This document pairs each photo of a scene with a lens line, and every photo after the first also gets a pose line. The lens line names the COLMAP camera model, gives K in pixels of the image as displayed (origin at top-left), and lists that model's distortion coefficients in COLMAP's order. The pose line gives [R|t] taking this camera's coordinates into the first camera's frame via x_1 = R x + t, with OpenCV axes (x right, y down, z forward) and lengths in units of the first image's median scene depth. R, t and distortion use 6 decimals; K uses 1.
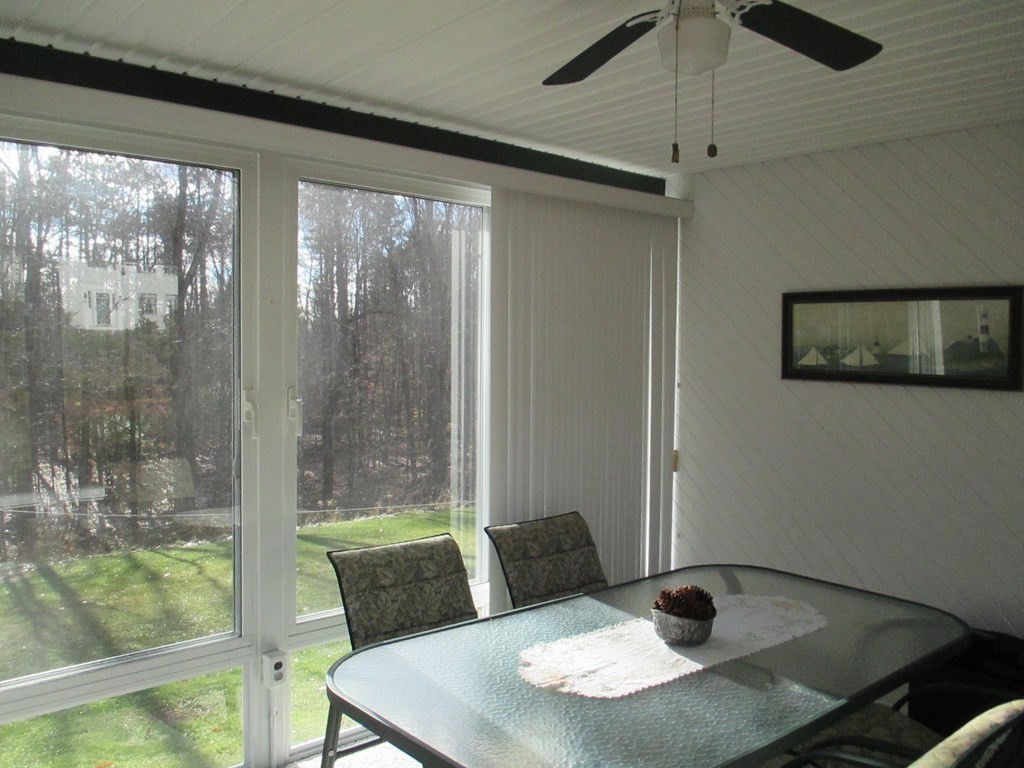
lens RADIAL K [[870.0, 0, 508.9], [0, 870.0, 376.1], [0, 0, 1]] dist [-0.002623, -0.001844]
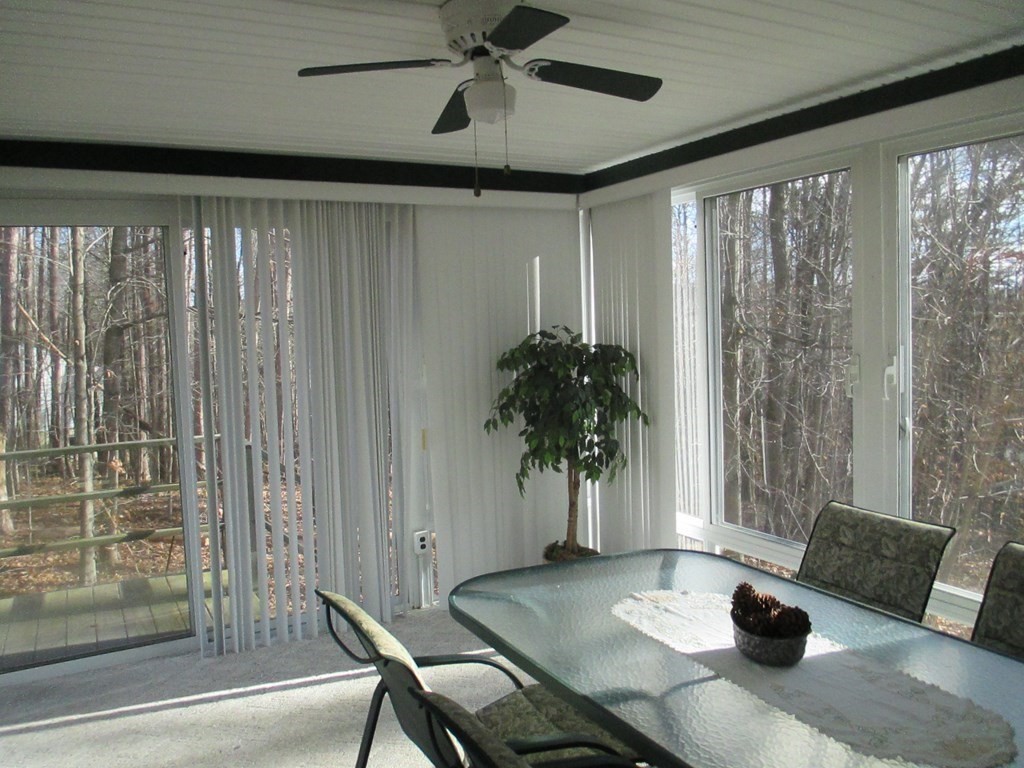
lens RADIAL K [[870.0, 0, 508.9], [0, 870.0, 376.1], [0, 0, 1]] dist [-0.002623, -0.001844]
pose [[-0.239755, 0.048667, -0.969613, 1.100116], [-0.019205, 0.998310, 0.054856, -0.013531], [0.970644, 0.031773, -0.238415, 0.968209]]
